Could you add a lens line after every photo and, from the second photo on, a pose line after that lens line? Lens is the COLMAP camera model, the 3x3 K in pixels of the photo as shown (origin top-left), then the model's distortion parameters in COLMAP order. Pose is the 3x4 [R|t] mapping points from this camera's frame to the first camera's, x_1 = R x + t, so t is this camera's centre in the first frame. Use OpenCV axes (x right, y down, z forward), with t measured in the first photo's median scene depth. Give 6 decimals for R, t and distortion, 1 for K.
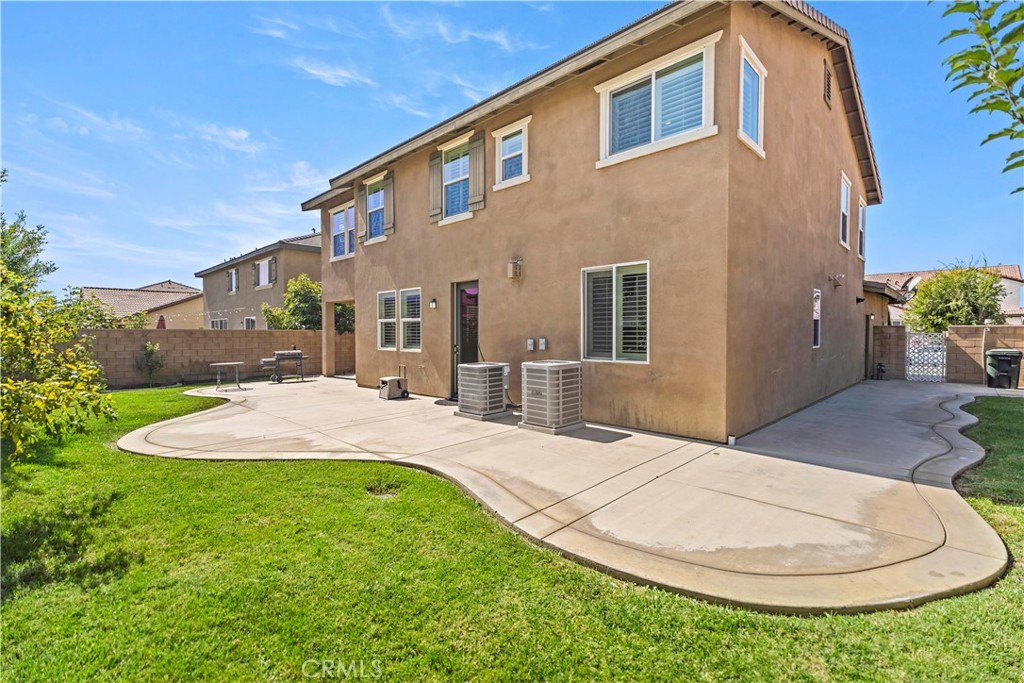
lens RADIAL K [[457.5, 0, 512.0], [0, 457.5, 341.5], [0, 0, 1]] dist [-0.000050, -0.000078]
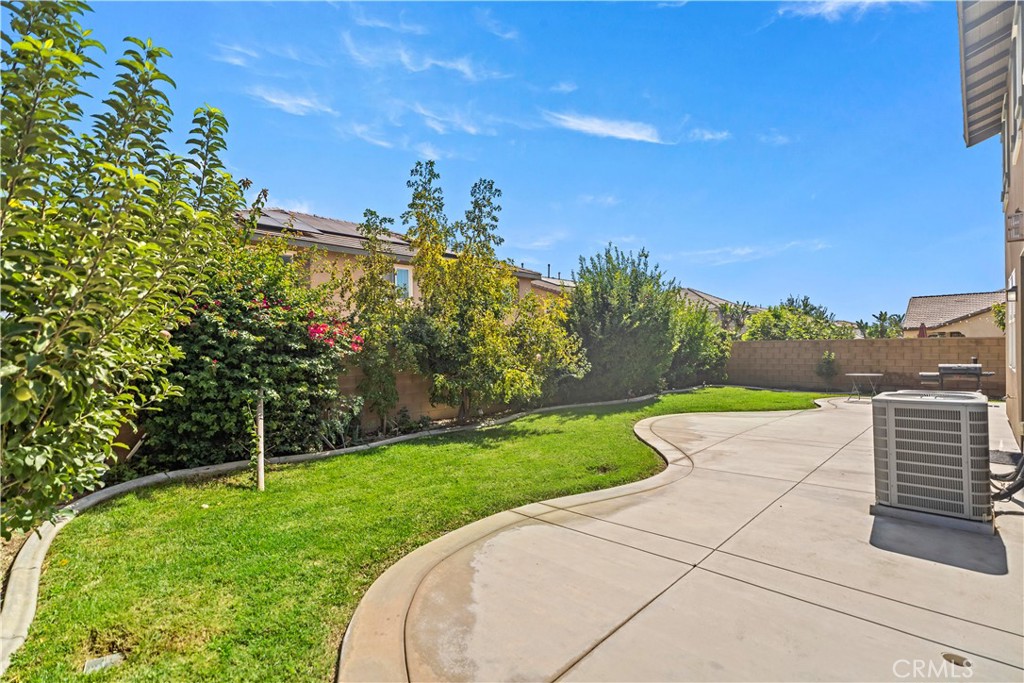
lens RADIAL K [[457.5, 0, 512.0], [0, 457.5, 341.5], [0, 0, 1]] dist [-0.000050, -0.000078]
pose [[0.008023, -0.009809, -0.999920, 1.100743], [-0.005714, 0.999935, -0.009855, -0.024809], [0.999951, 0.005793, 0.007967, 0.809402]]
